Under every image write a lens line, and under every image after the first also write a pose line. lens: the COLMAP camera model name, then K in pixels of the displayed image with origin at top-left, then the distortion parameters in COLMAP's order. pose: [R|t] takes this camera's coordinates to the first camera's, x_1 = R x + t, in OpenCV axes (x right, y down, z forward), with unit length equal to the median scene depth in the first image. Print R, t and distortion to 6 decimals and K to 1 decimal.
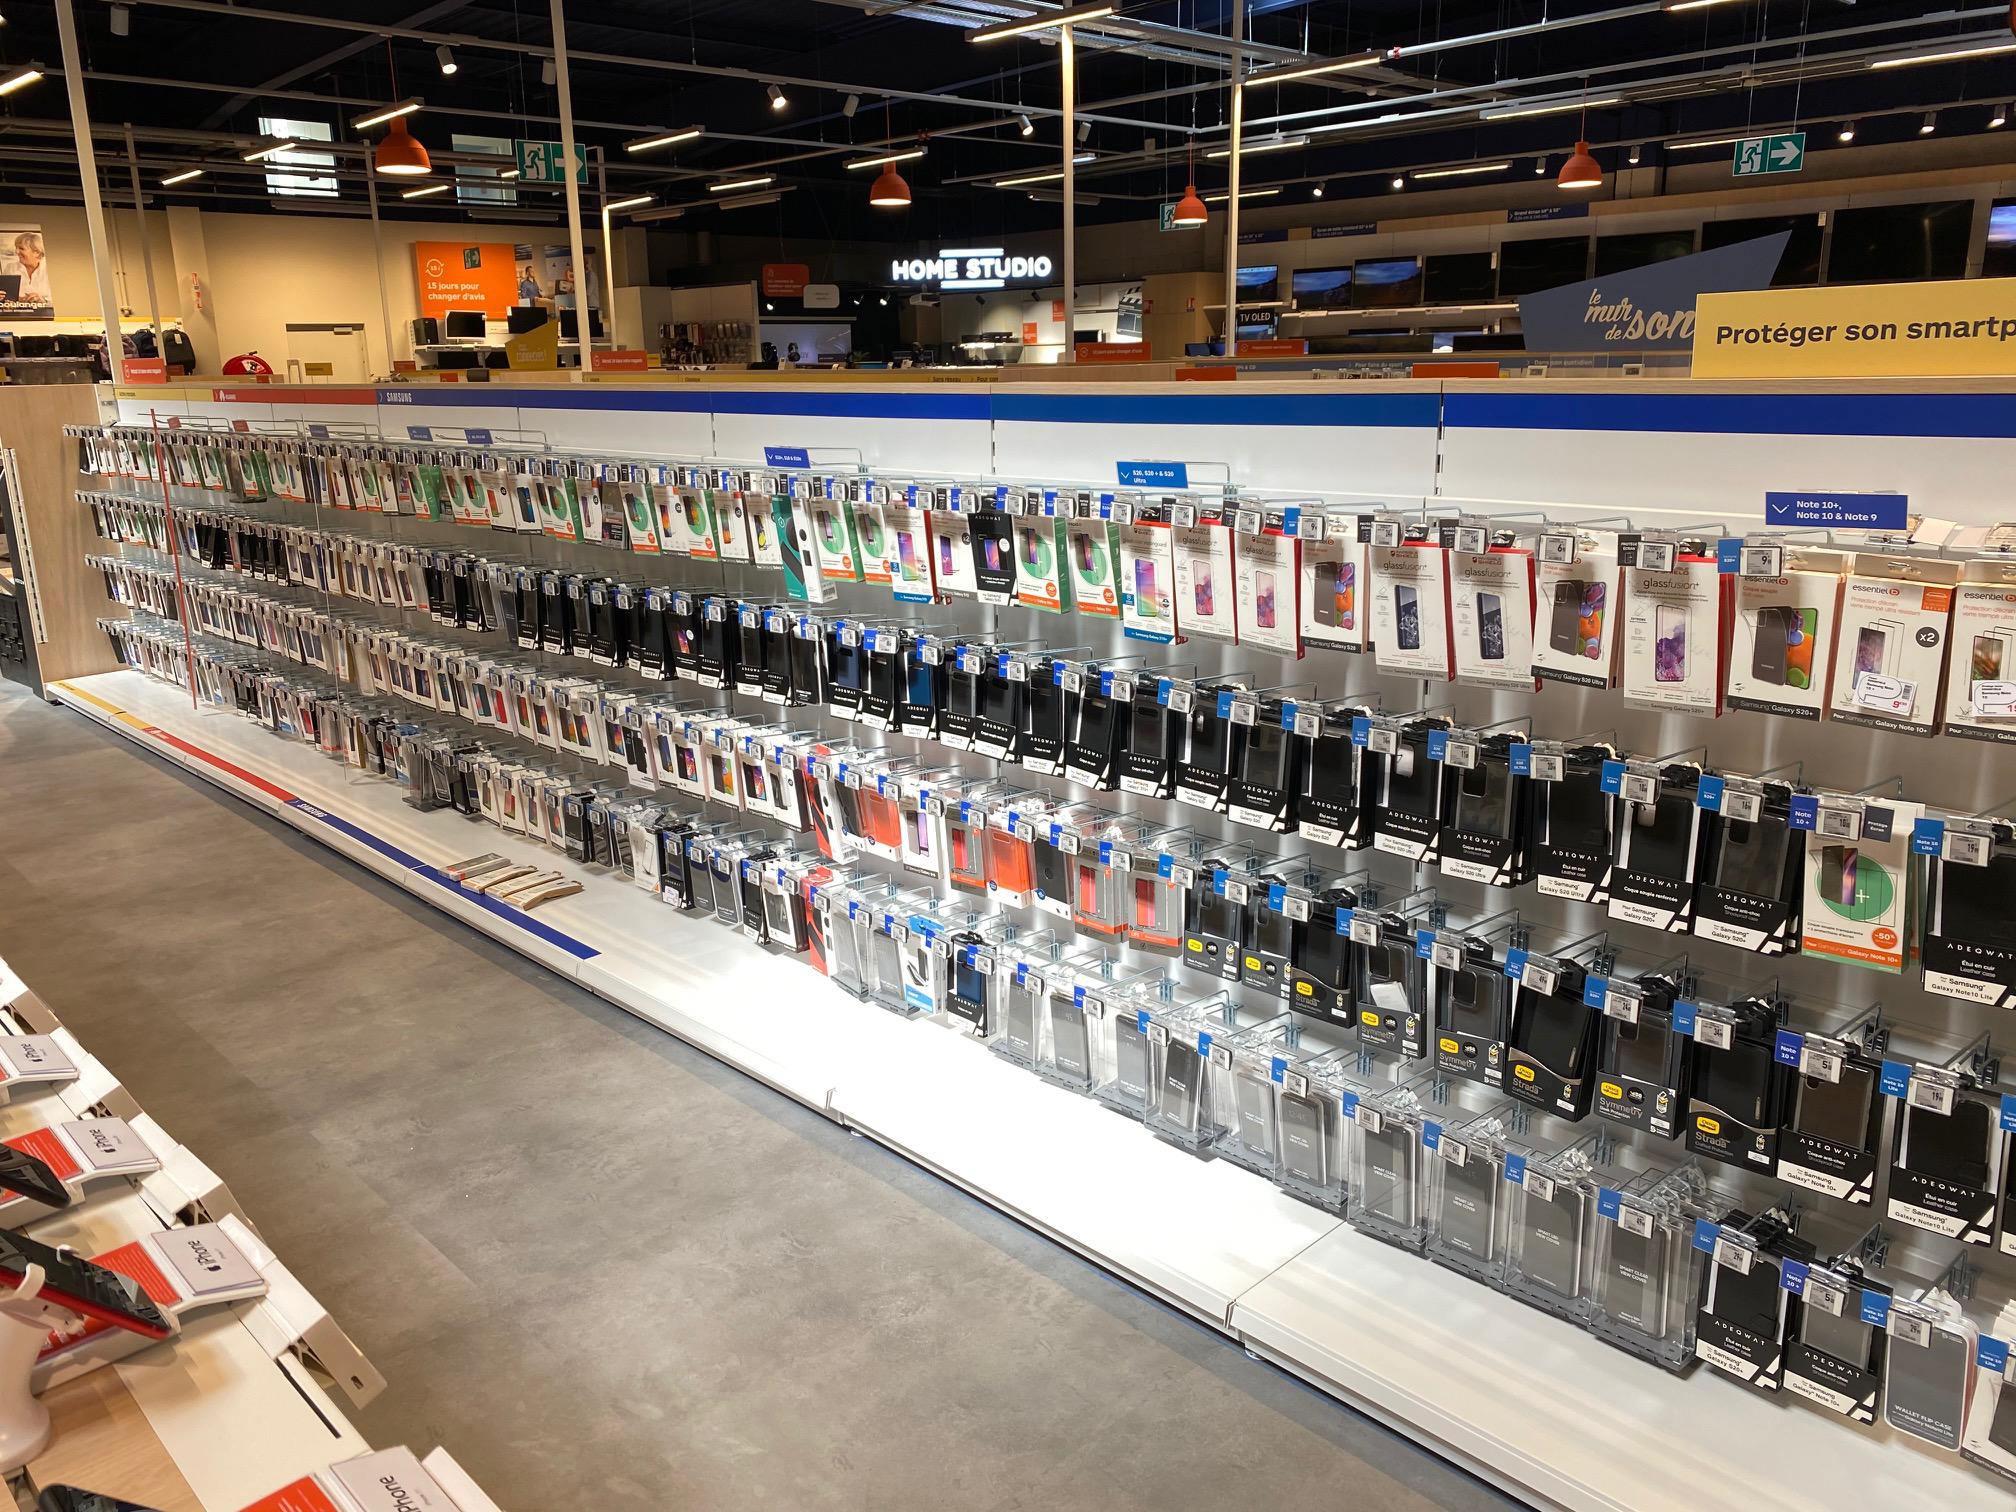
lens RADIAL K [[1555.1, 0, 1008.0], [0, 1555.1, 756.0], [0, 0, 1]] dist [0.040478, -0.061913]
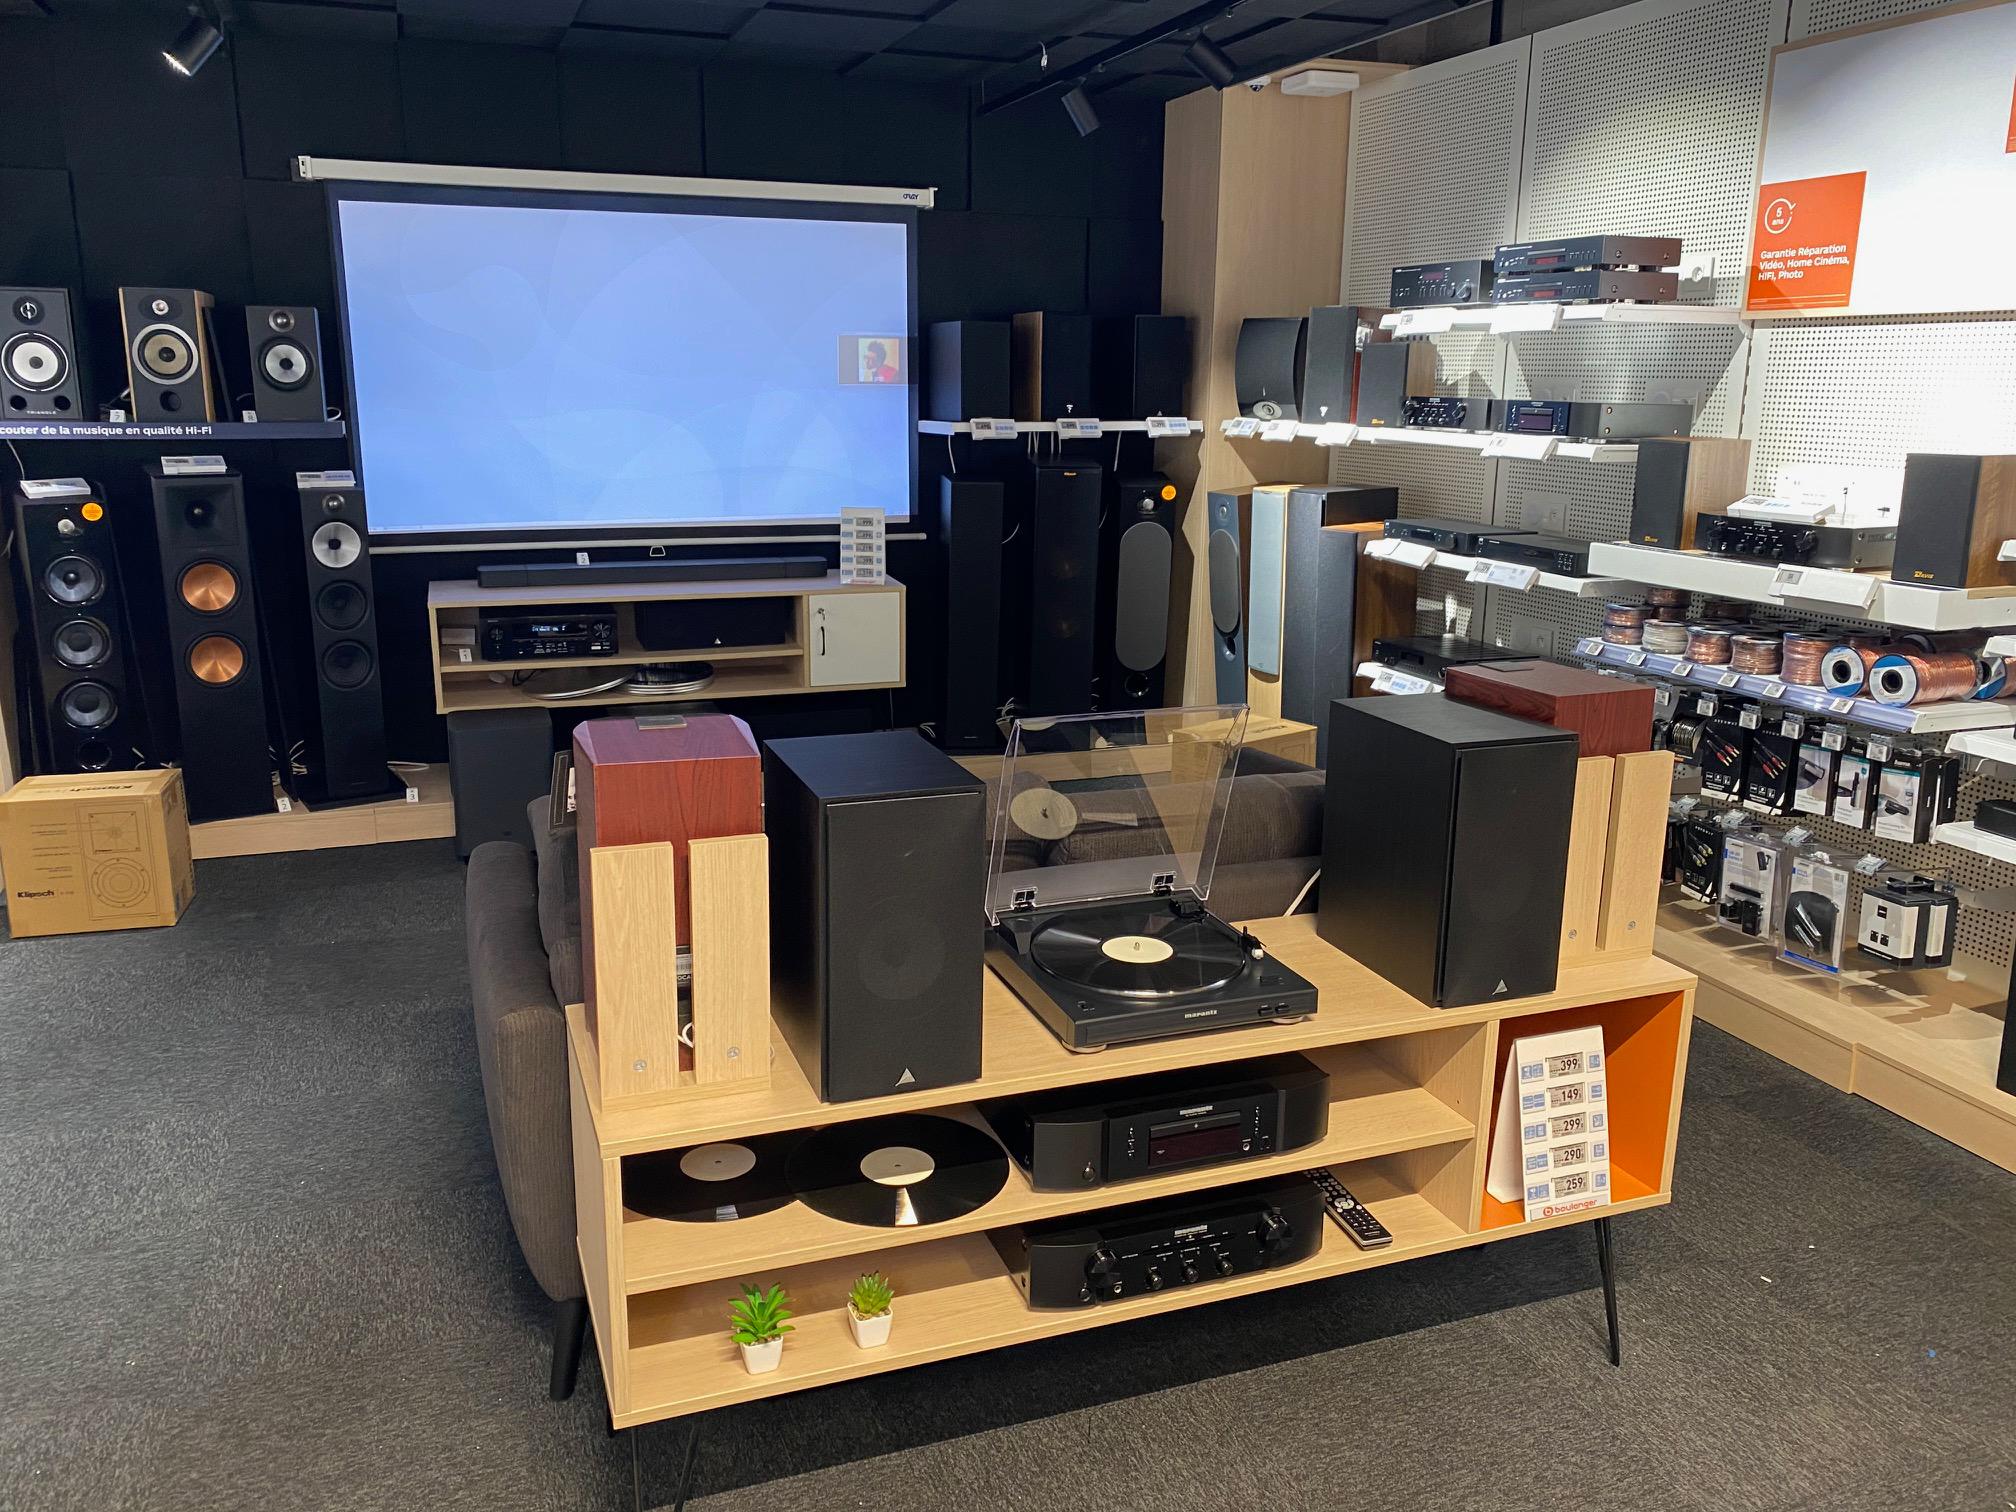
lens RADIAL K [[1555.1, 0, 1008.0], [0, 1555.1, 756.0], [0, 0, 1]] dist [0.040478, -0.061913]
pose [[0.921773, 0.116463, -0.369825, 0.004294], [-0.119050, 0.992761, 0.015908, -0.210542], [0.369001, 0.029364, 0.928965, 0.816736]]
